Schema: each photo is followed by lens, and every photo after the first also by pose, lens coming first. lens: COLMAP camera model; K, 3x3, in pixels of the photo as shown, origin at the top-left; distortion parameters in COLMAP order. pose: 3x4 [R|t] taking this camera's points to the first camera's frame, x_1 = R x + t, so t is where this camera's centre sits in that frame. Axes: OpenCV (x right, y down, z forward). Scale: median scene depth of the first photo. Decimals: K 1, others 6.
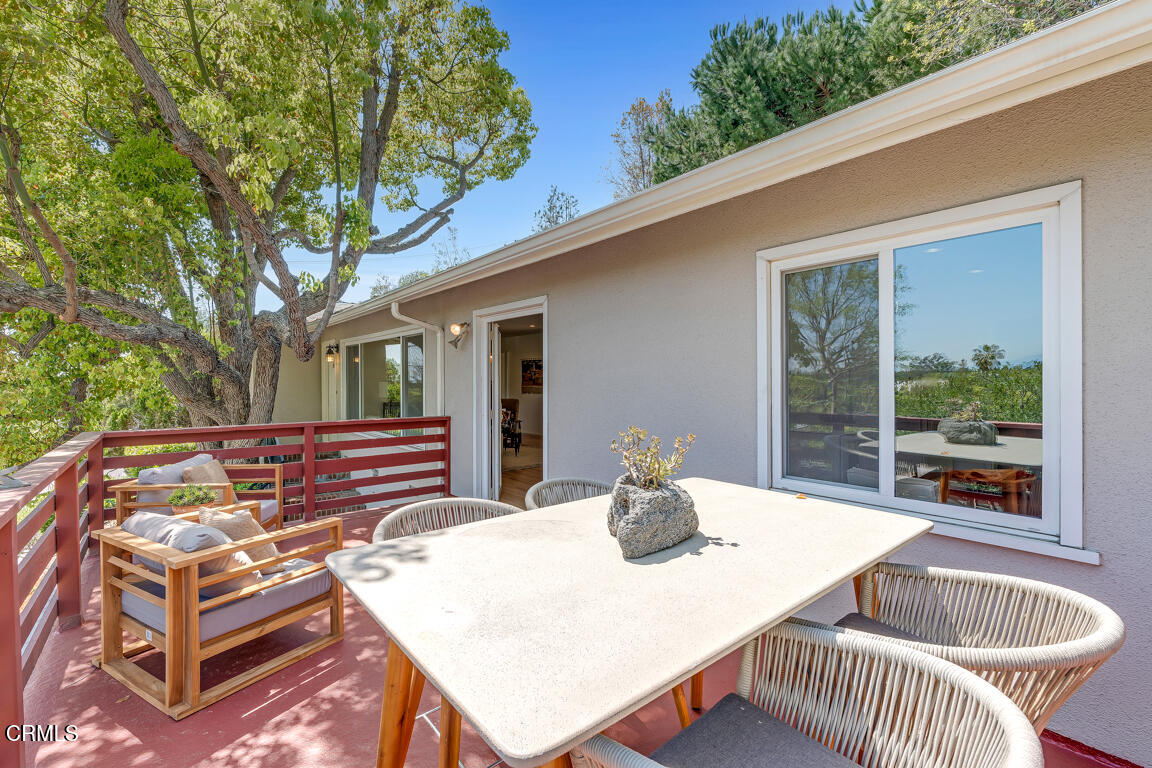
lens RADIAL K [[456.8, 0, 575.2], [0, 456.8, 385.7], [0, 0, 1]] dist [-0.003494, -0.000022]
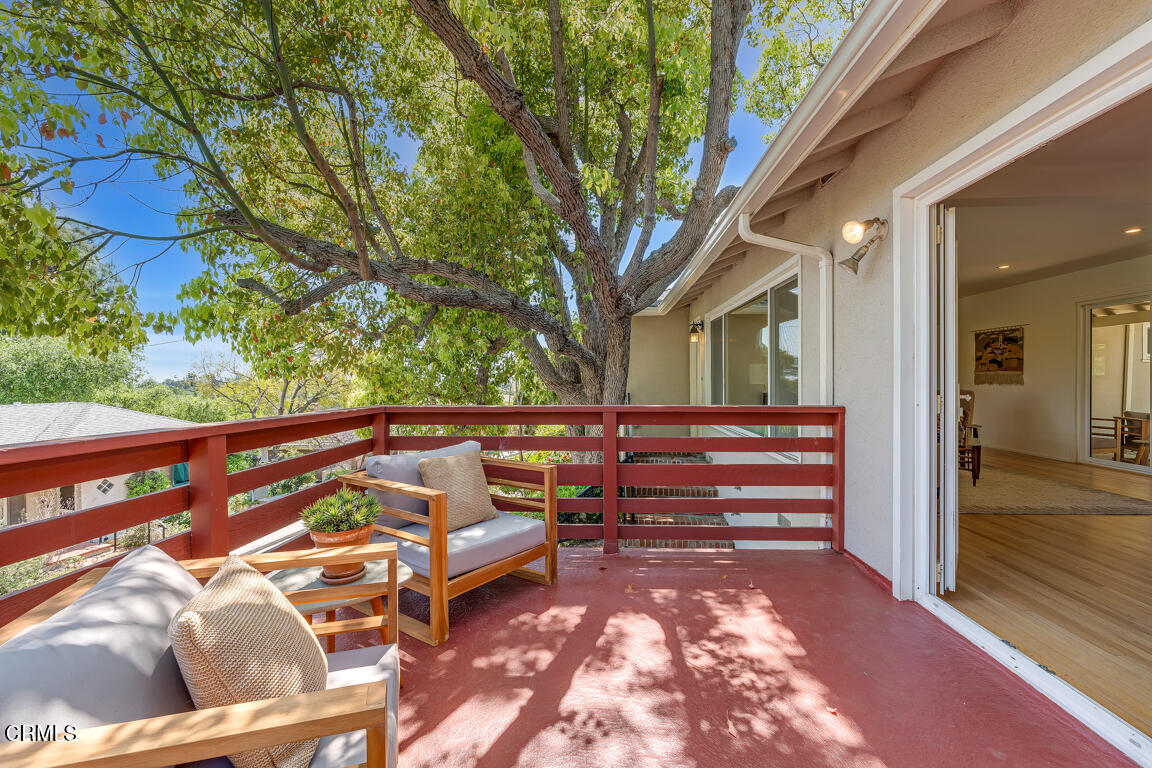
lens RADIAL K [[504.3, 0, 575.3], [0, 504.3, 388.1], [0, 0, 1]] dist [-0.002967, -0.000051]
pose [[0.714442, 0.006059, -0.699669, -0.081092], [0.004766, 0.999897, 0.013525, 0.035164], [0.699679, -0.012998, 0.714339, 0.341394]]
